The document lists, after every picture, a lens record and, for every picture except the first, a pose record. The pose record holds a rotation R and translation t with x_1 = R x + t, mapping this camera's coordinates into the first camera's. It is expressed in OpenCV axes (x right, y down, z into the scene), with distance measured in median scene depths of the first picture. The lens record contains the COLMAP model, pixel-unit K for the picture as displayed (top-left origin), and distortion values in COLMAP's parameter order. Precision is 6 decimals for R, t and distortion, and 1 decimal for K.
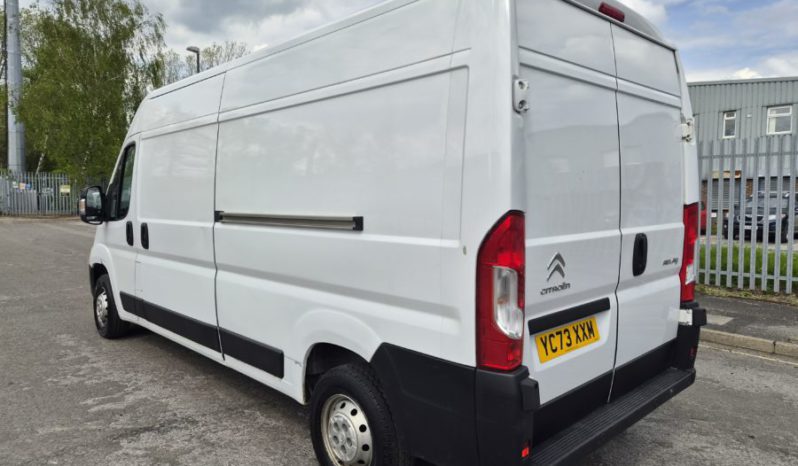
lens RADIAL K [[532.5, 0, 399.0], [0, 532.5, 233.0], [0, 0, 1]] dist [0.066064, -0.062010]
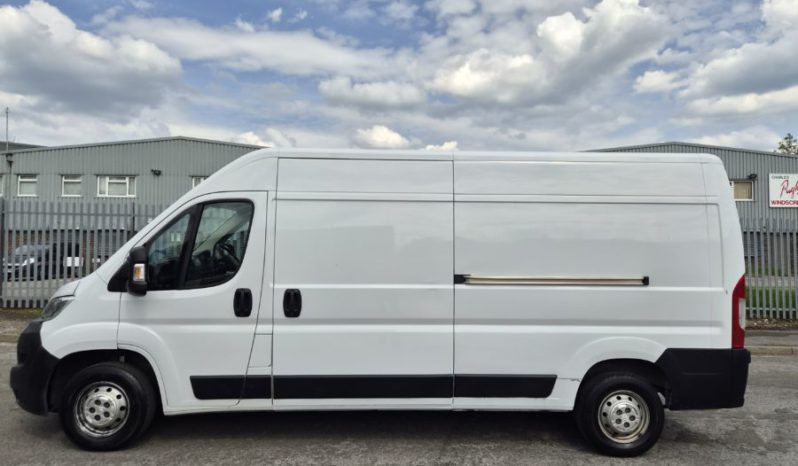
lens RADIAL K [[532.5, 0, 399.0], [0, 532.5, 233.0], [0, 0, 1]] dist [0.066064, -0.062010]
pose [[0.663849, 0.022615, 0.747525, -1.303865], [0.036123, 0.997406, -0.062255, -0.063649], [-0.746994, 0.068331, 0.661310, 0.305857]]
